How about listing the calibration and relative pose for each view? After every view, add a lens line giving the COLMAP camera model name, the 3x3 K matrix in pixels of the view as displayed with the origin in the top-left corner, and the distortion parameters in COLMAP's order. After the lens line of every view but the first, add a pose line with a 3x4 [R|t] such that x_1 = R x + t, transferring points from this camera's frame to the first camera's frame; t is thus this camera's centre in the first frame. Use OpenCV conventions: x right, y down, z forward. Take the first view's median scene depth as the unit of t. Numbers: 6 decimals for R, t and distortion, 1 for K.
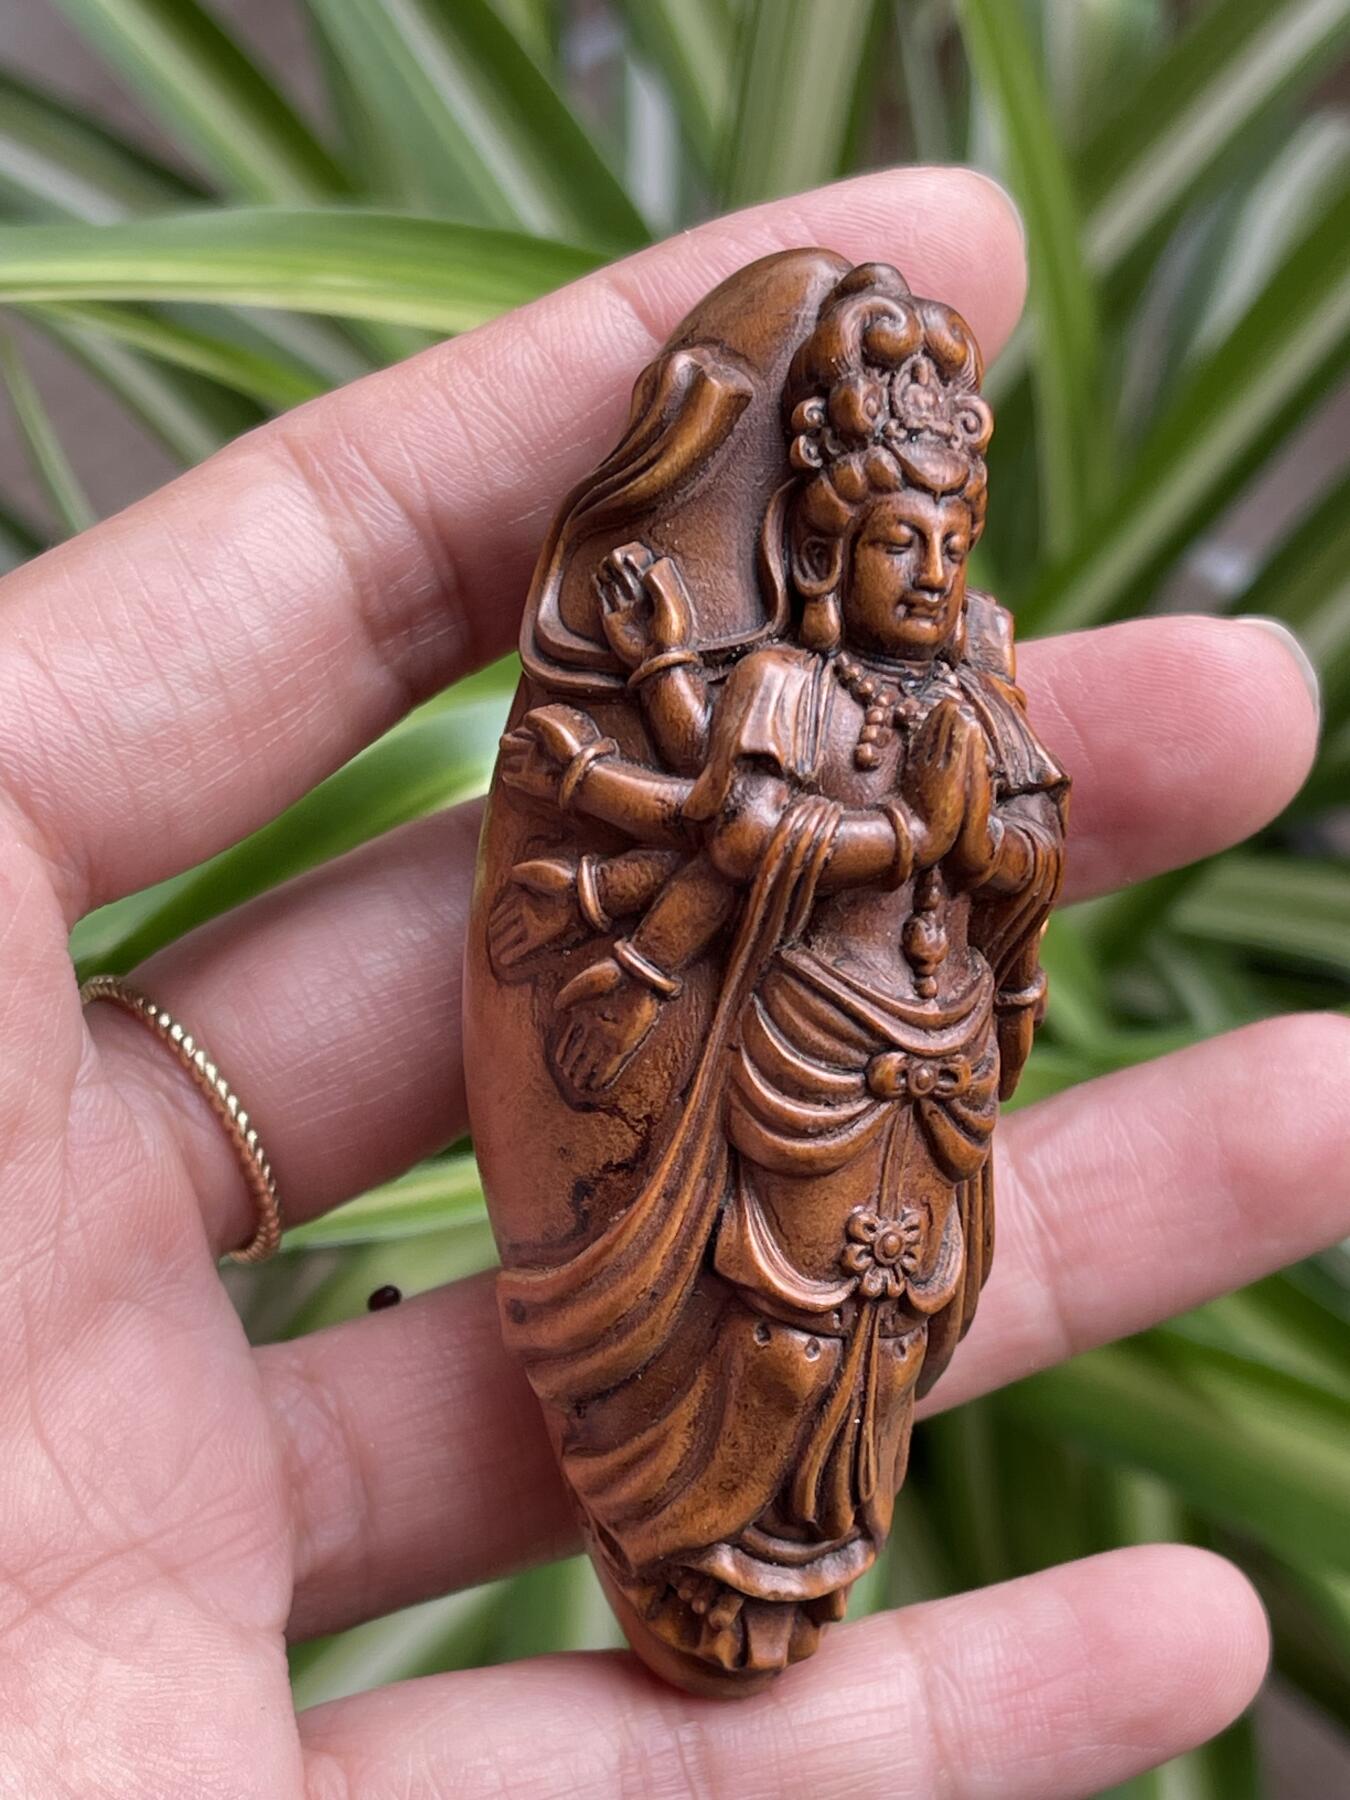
lens RADIAL K [[3620.7, 0, 675.0], [0, 3620.7, 900.0], [0, 0, 1]] dist [0.054012, 0.029932]
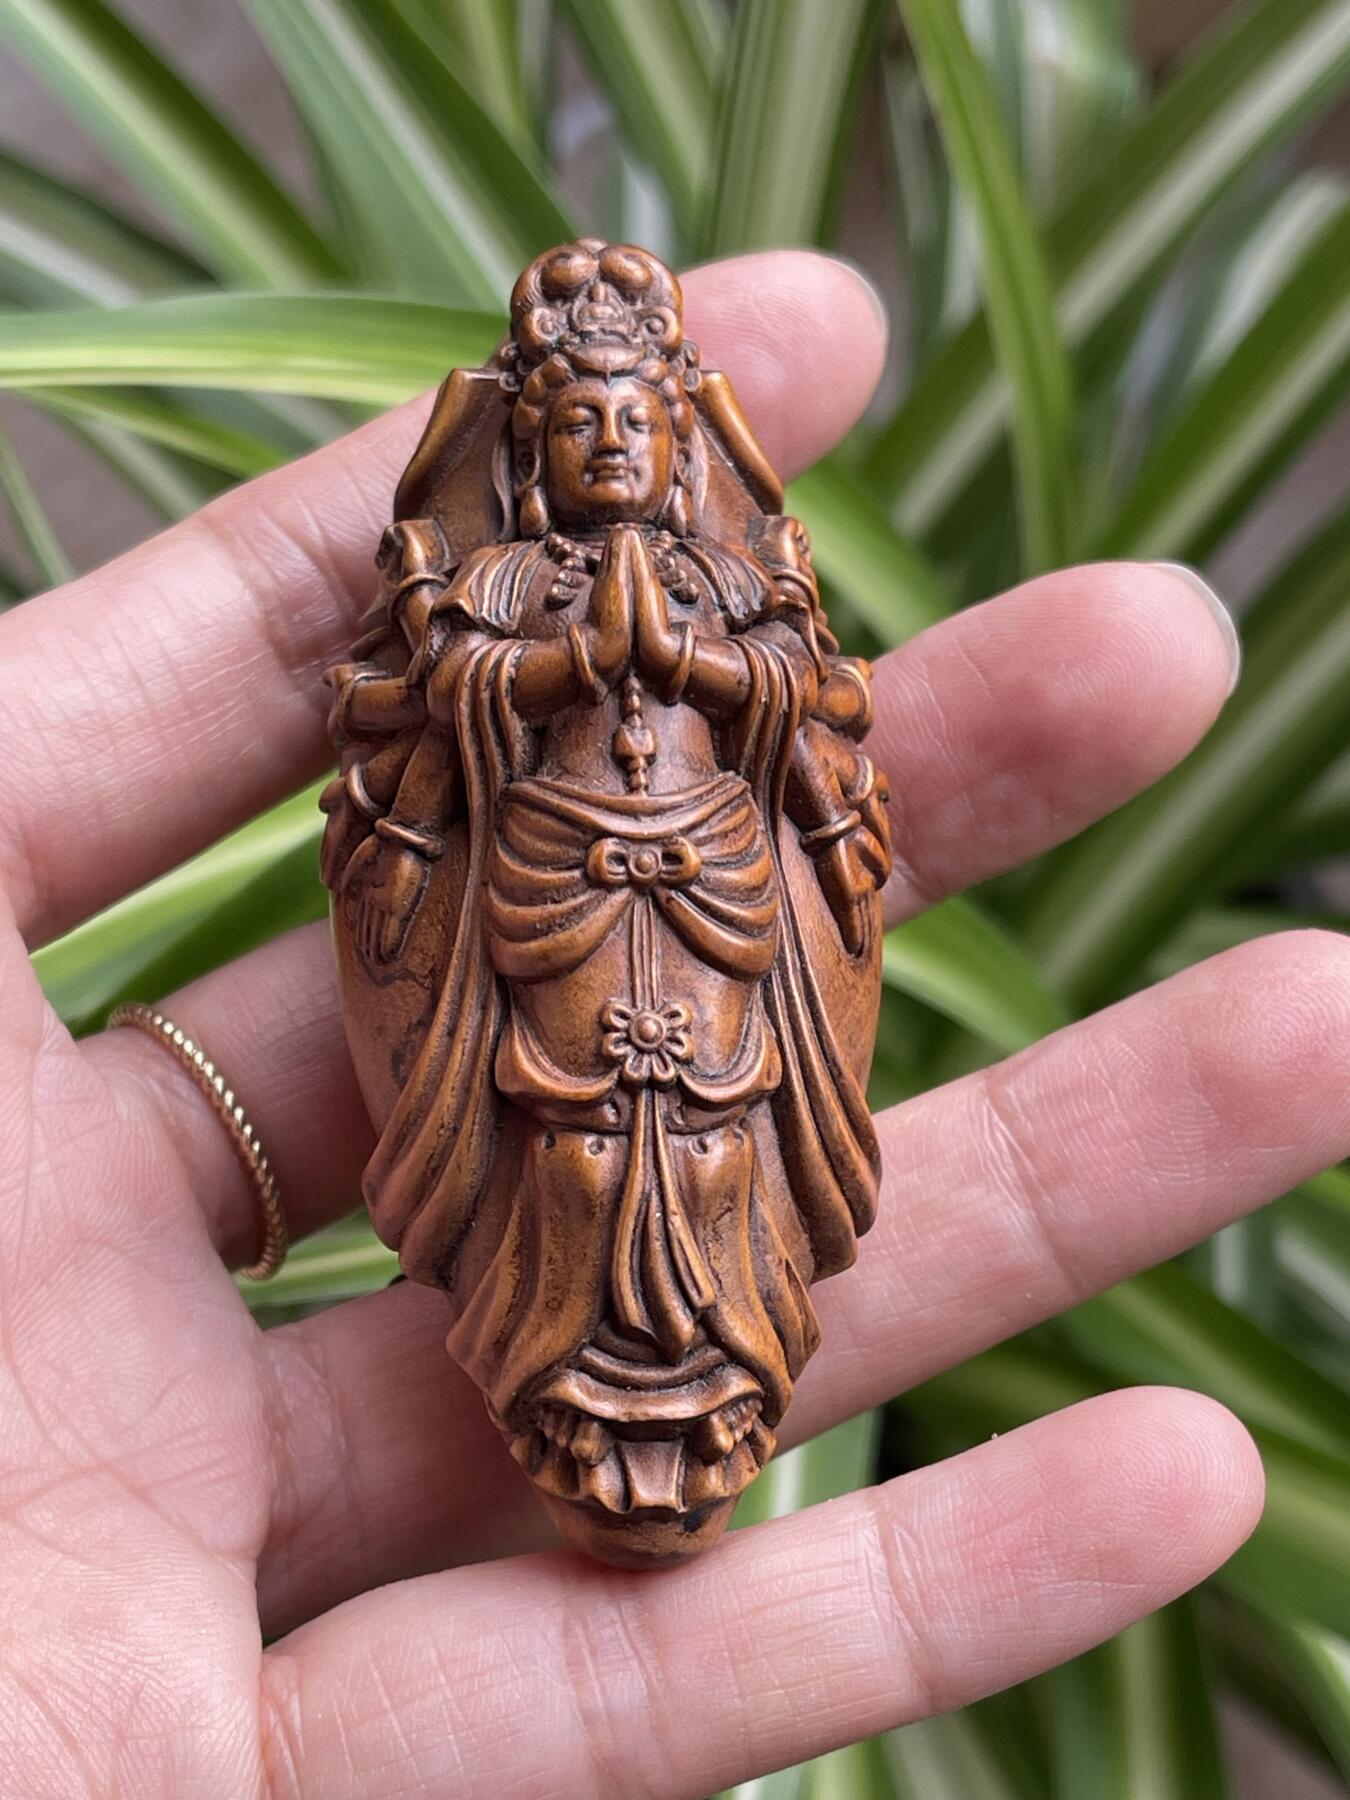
lens RADIAL K [[3620.7, 0, 675.0], [0, 3620.7, 900.0], [0, 0, 1]] dist [0.054012, 0.029932]
pose [[0.897736, -0.248153, -0.363991, 0.450458], [0.109923, 0.926299, -0.360398, 0.433042], [0.426598, 0.283531, 0.858850, 0.108956]]
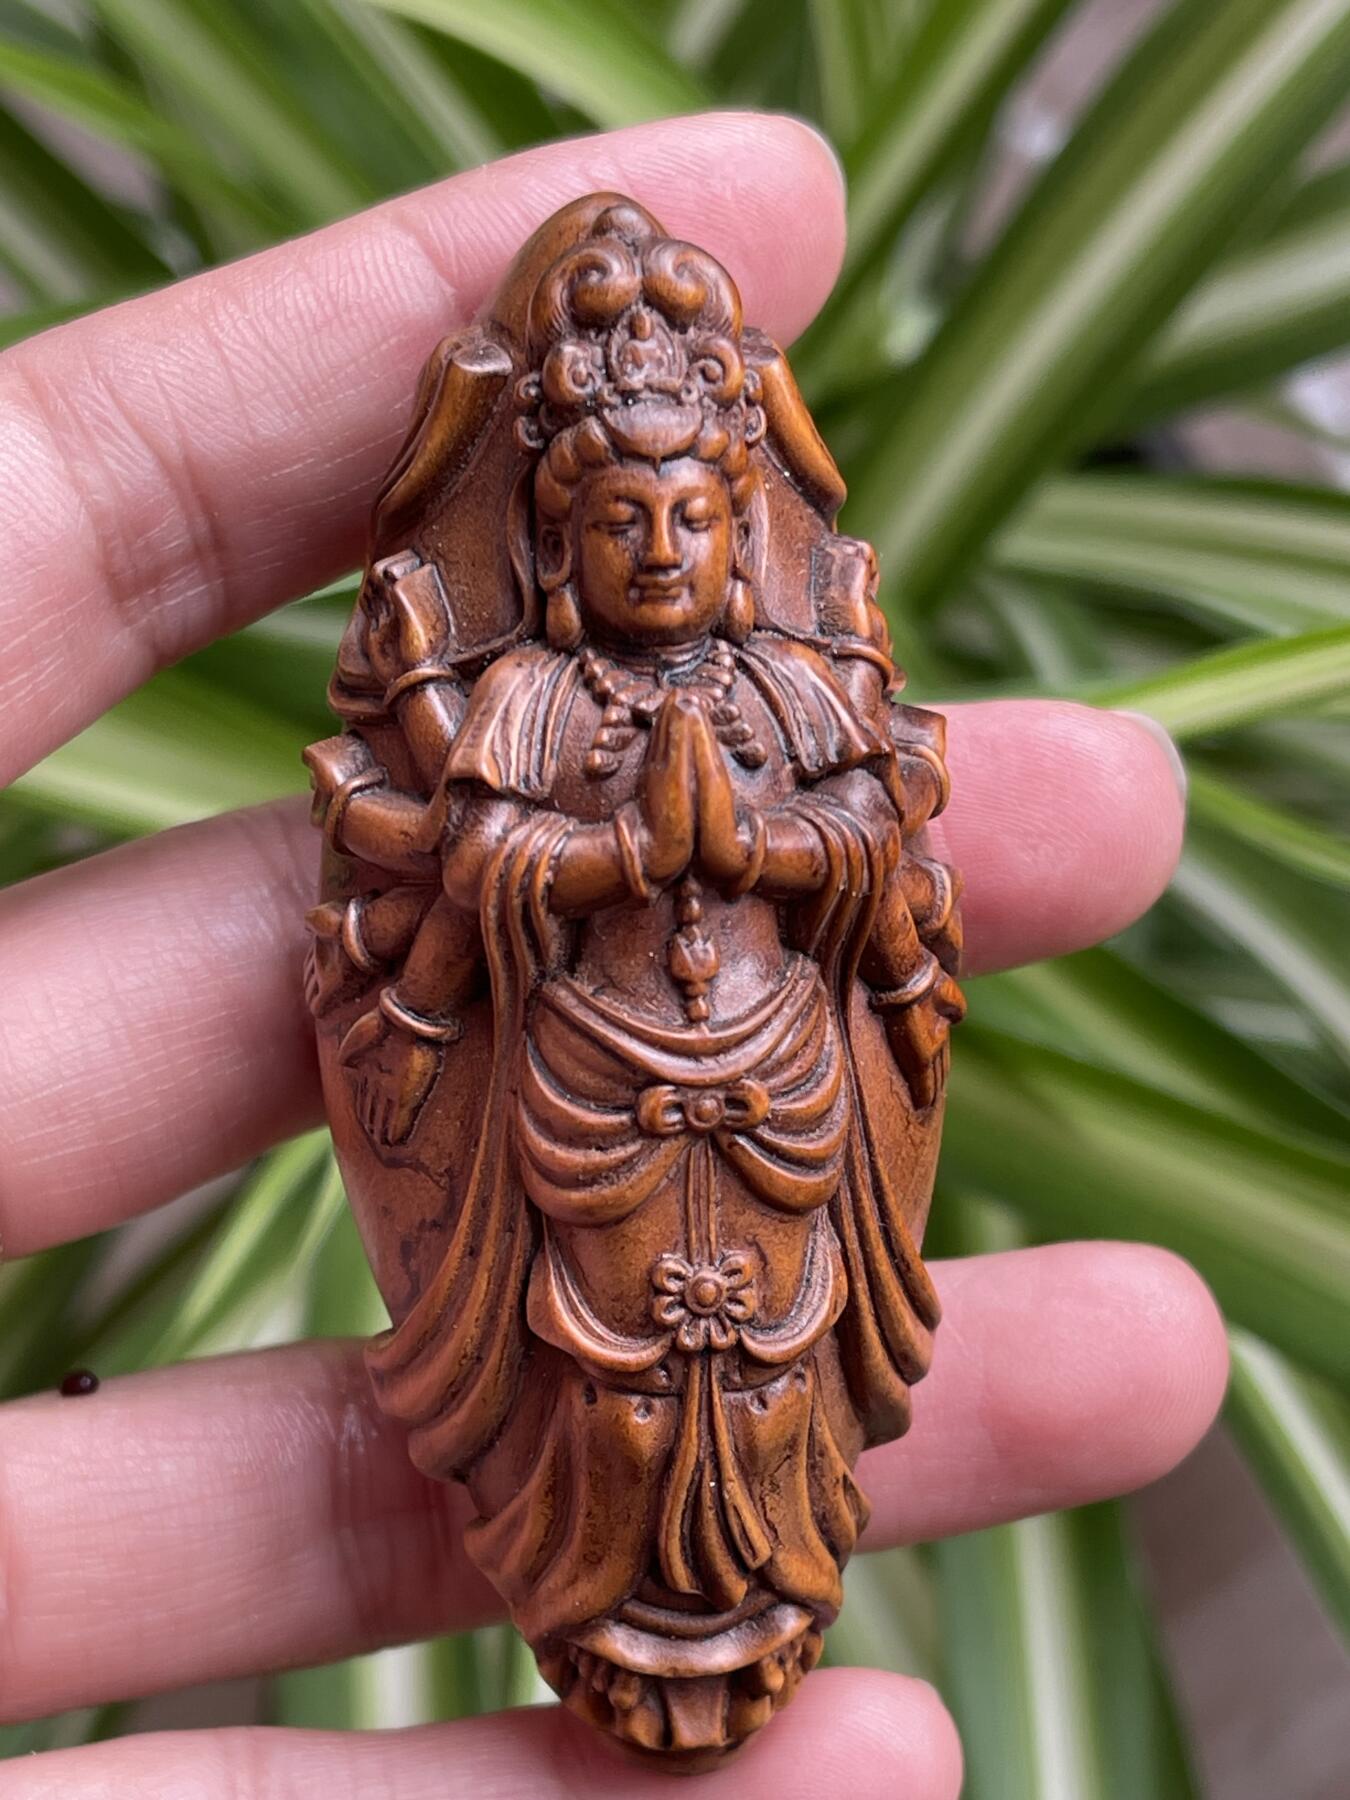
lens RADIAL K [[3620.7, 0, 675.0], [0, 3620.7, 900.0], [0, 0, 1]] dist [0.054012, 0.029932]
pose [[0.924403, -0.093547, -0.369768, 0.396462], [0.108913, 0.993833, 0.020848, -0.022093], [0.365537, -0.059545, 0.928890, 0.162623]]
